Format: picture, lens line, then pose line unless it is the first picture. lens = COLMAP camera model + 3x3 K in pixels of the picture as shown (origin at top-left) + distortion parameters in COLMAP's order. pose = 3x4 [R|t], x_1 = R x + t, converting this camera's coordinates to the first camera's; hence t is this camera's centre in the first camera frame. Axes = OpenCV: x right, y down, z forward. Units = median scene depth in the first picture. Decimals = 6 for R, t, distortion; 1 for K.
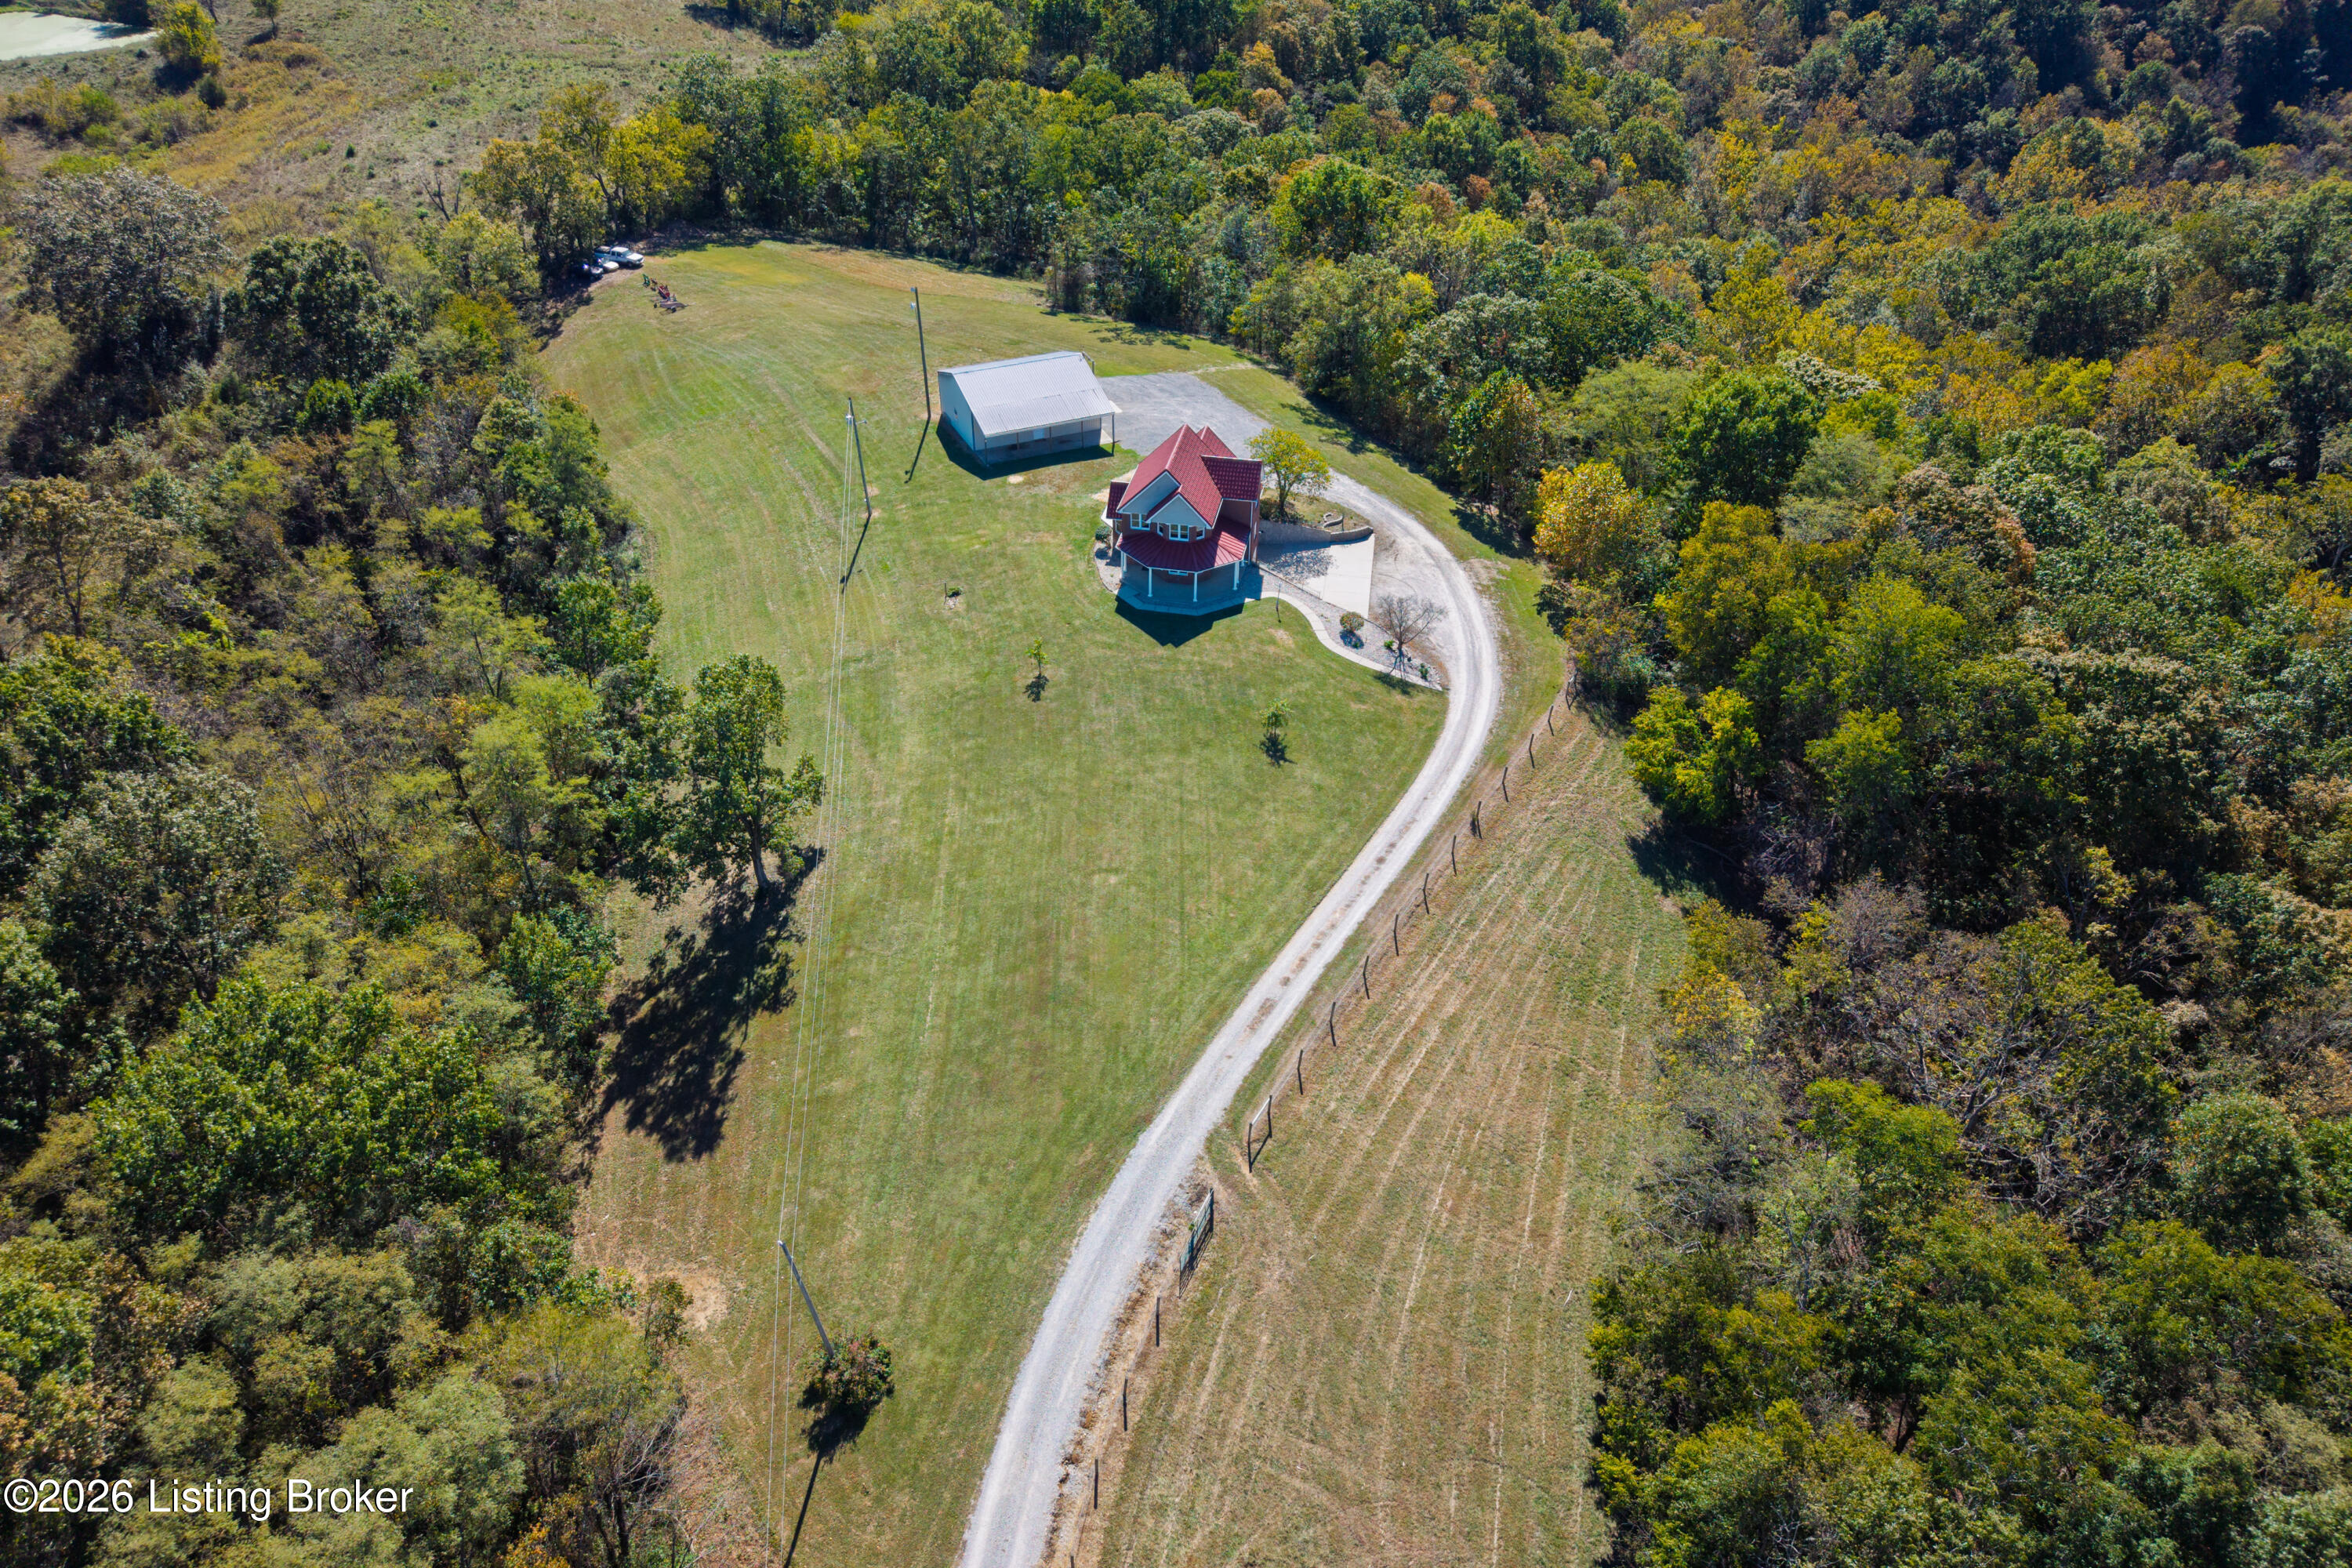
lens RADIAL K [[1567.7, 0, 1191.2], [0, 1567.7, 779.7], [0, 0, 1]] dist [0.053043, -0.040623]
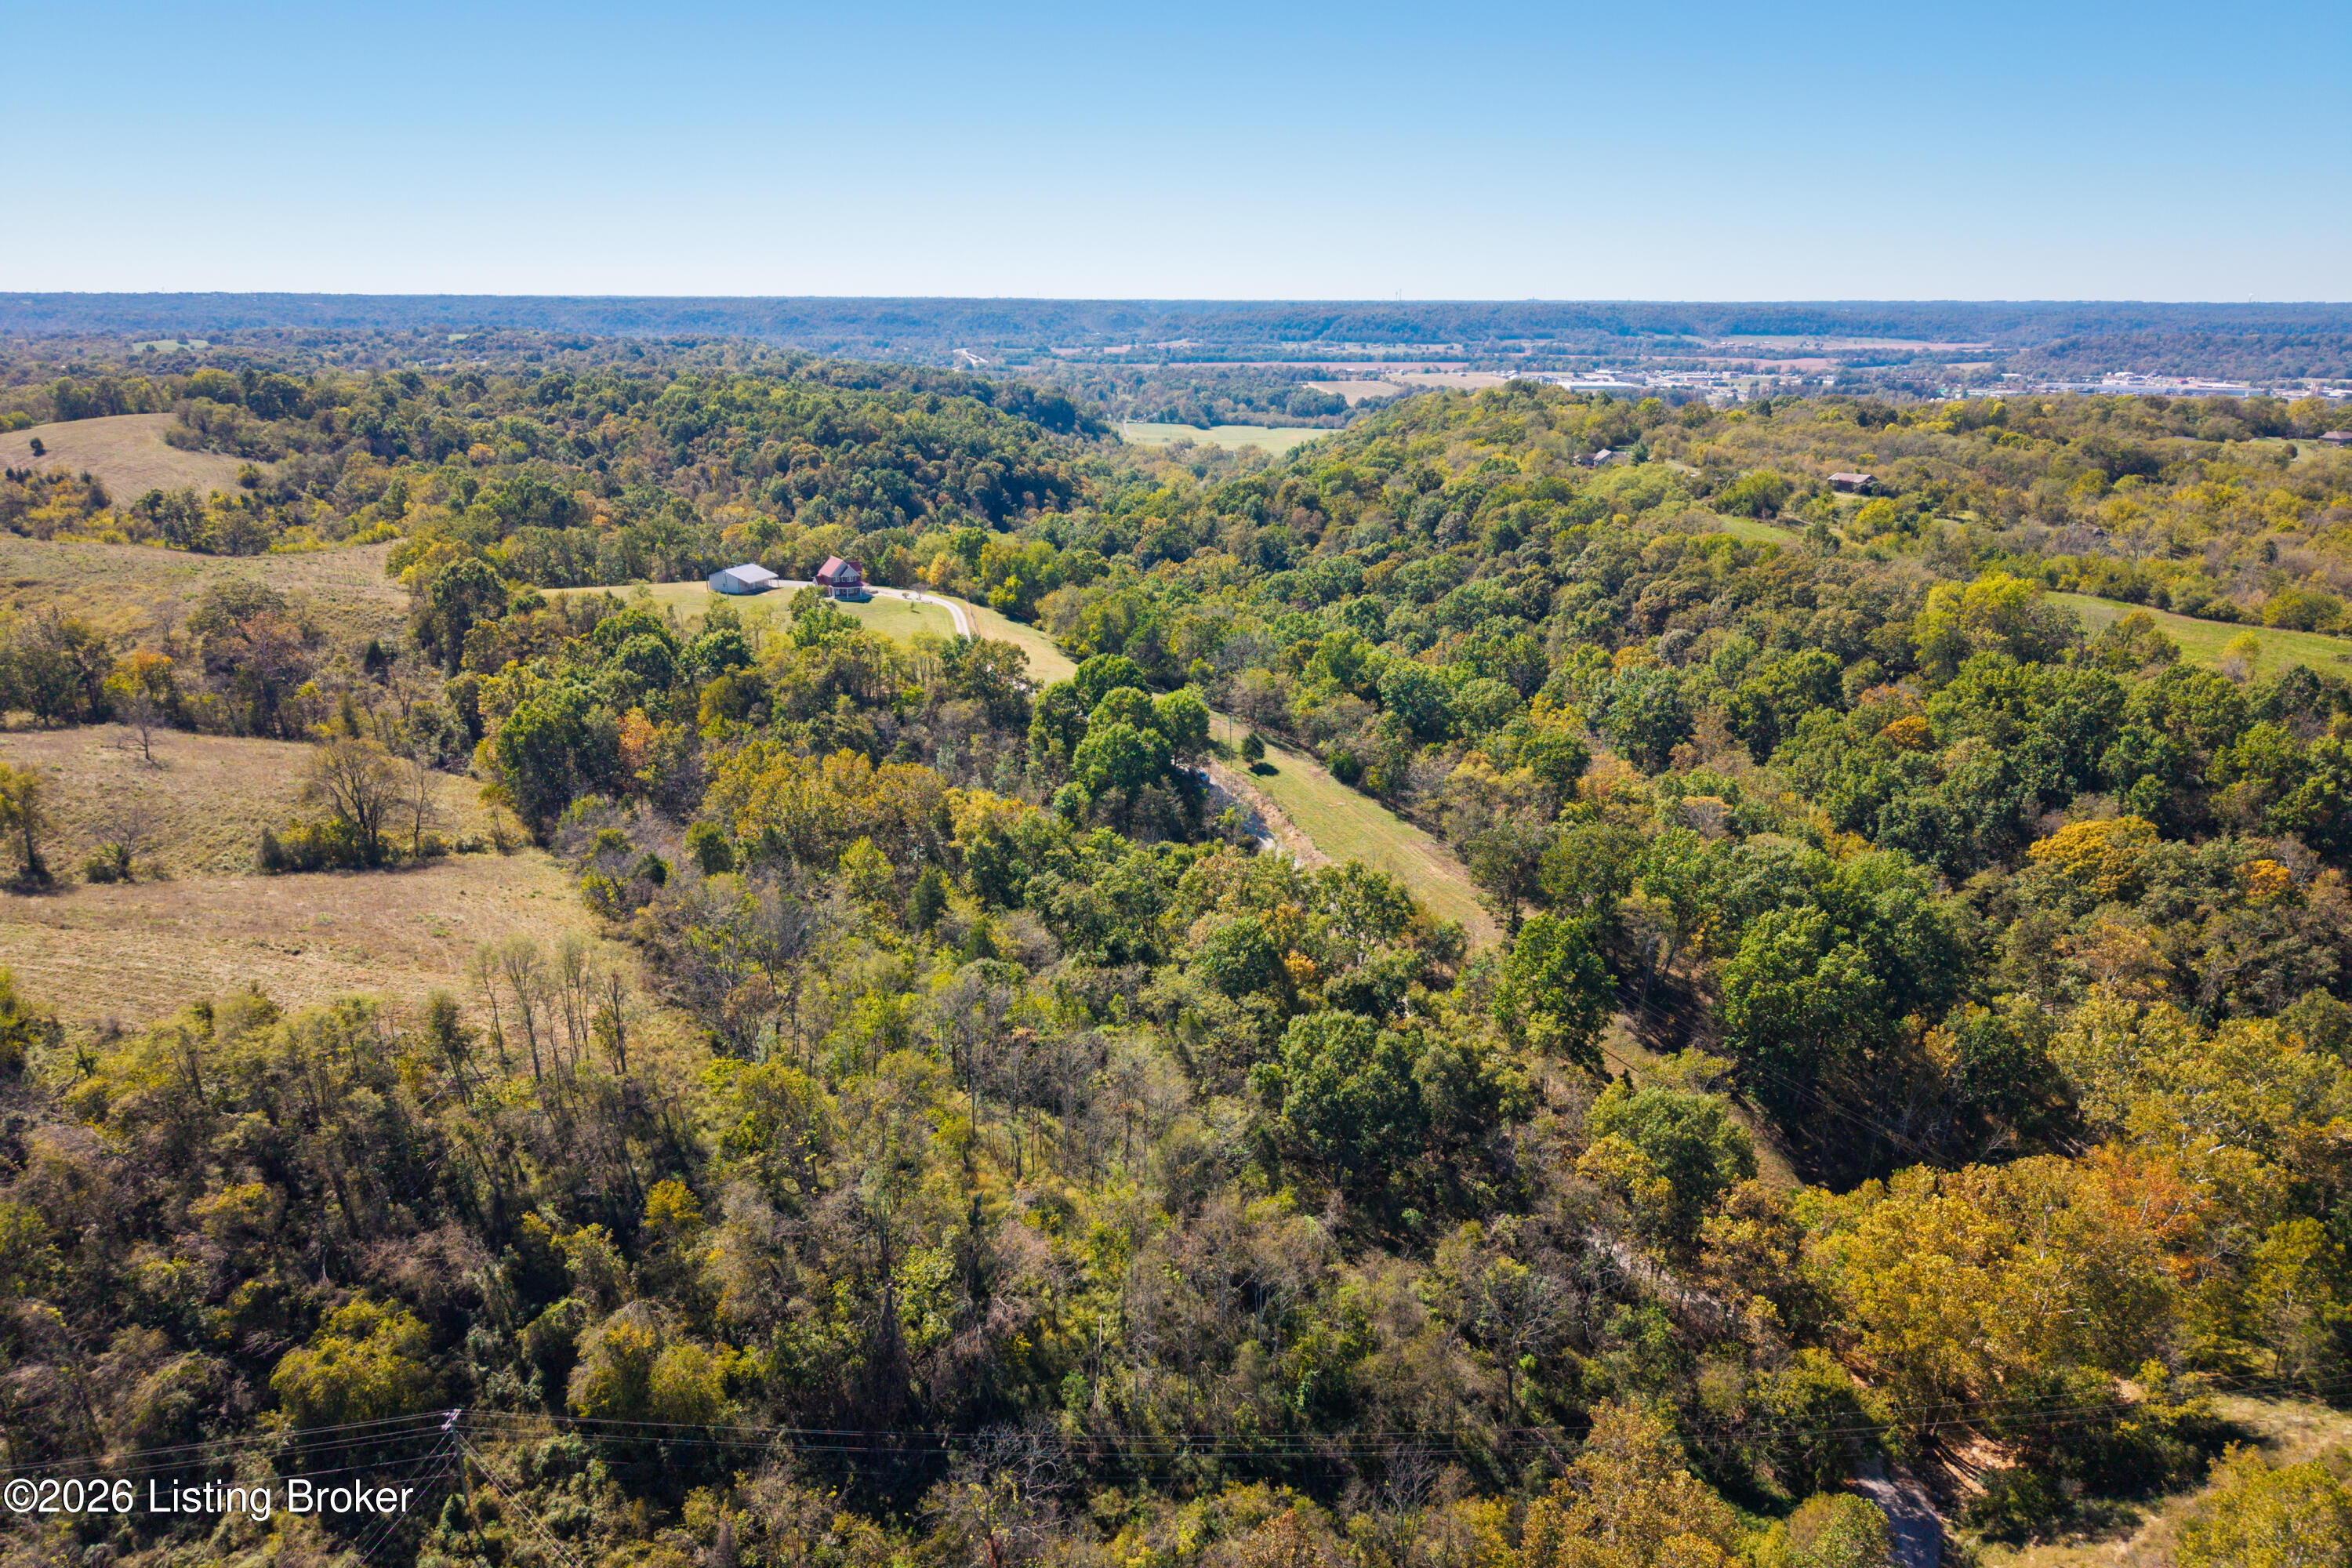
lens RADIAL K [[1573.4, 0, 1176.0], [0, 1573.4, 784.0], [0, 0, 1]] dist [0.026209, -0.022503]
pose [[0.742609, -0.208842, 0.636330, -1.449330], [0.401936, 0.898979, -0.174023, 0.922867], [-0.535704, 0.384995, 0.751532, -1.465762]]
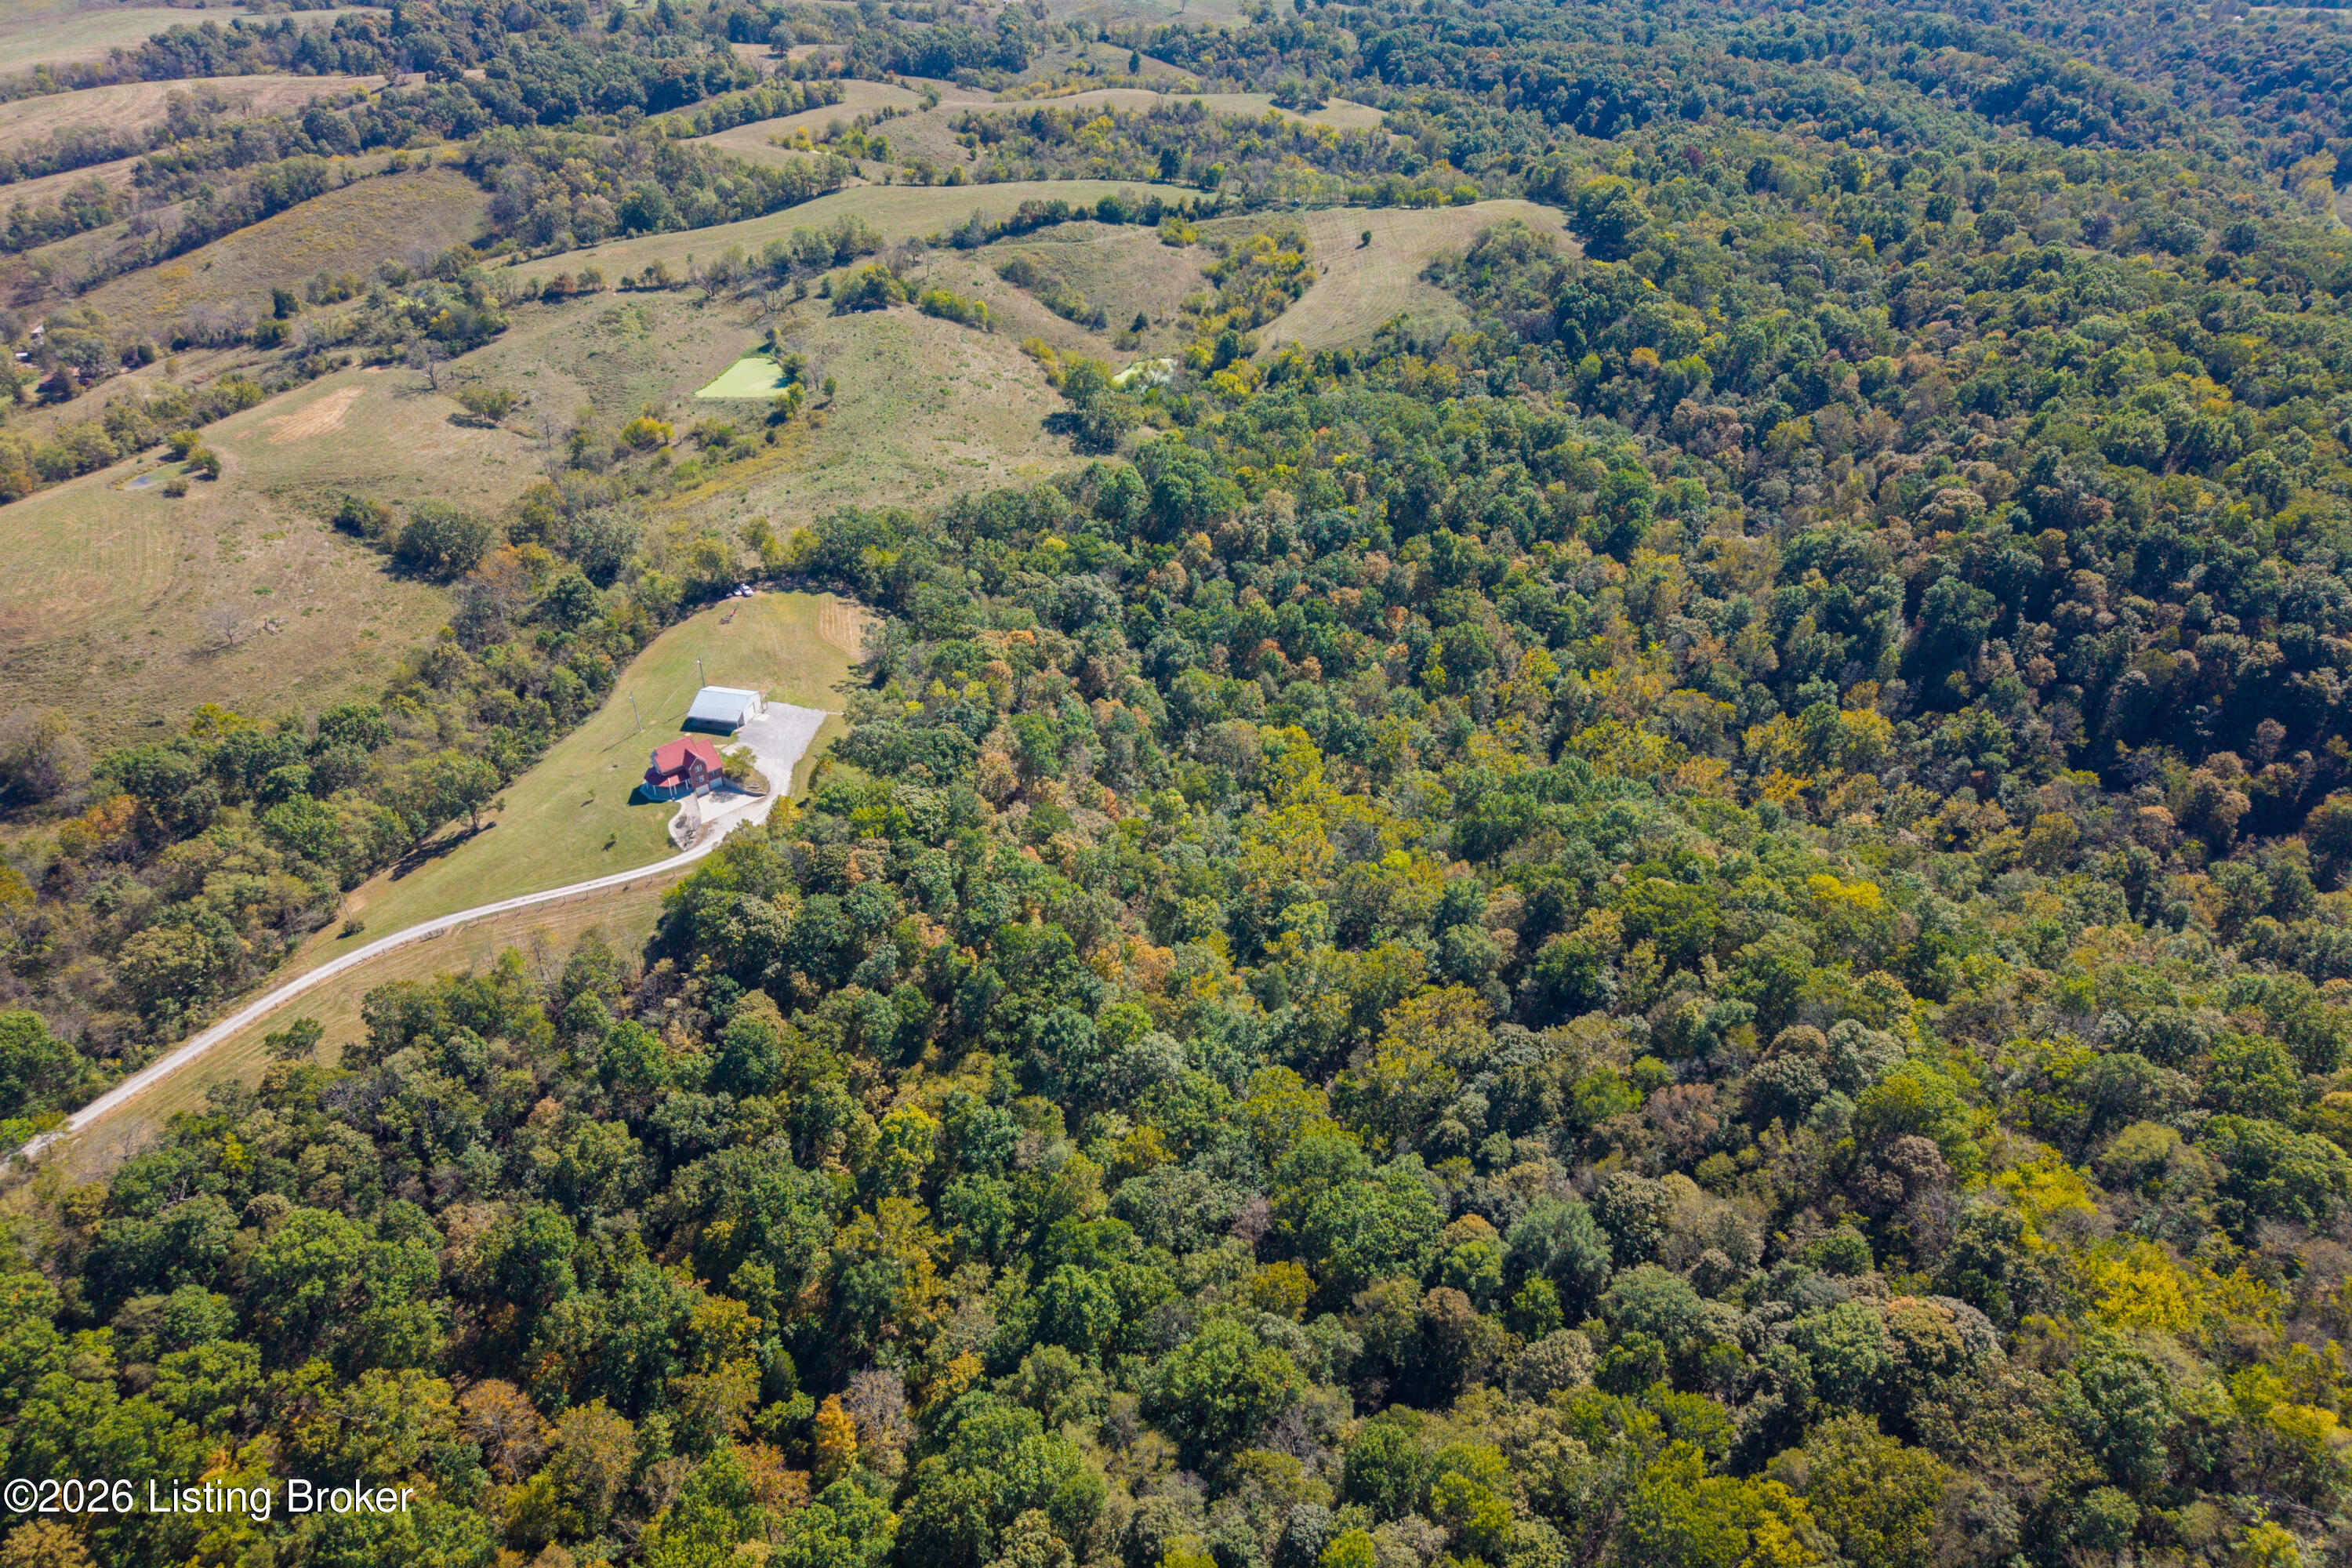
lens RADIAL K [[1581.3, 0, 1181.0], [0, 1581.3, 789.8], [0, 0, 1]] dist [0.013357, -0.013330]
pose [[0.800848, 0.322968, -0.504315, 1.892267], [-0.355631, 0.934029, 0.033422, -0.476062], [0.481838, 0.152584, 0.862873, -0.880748]]
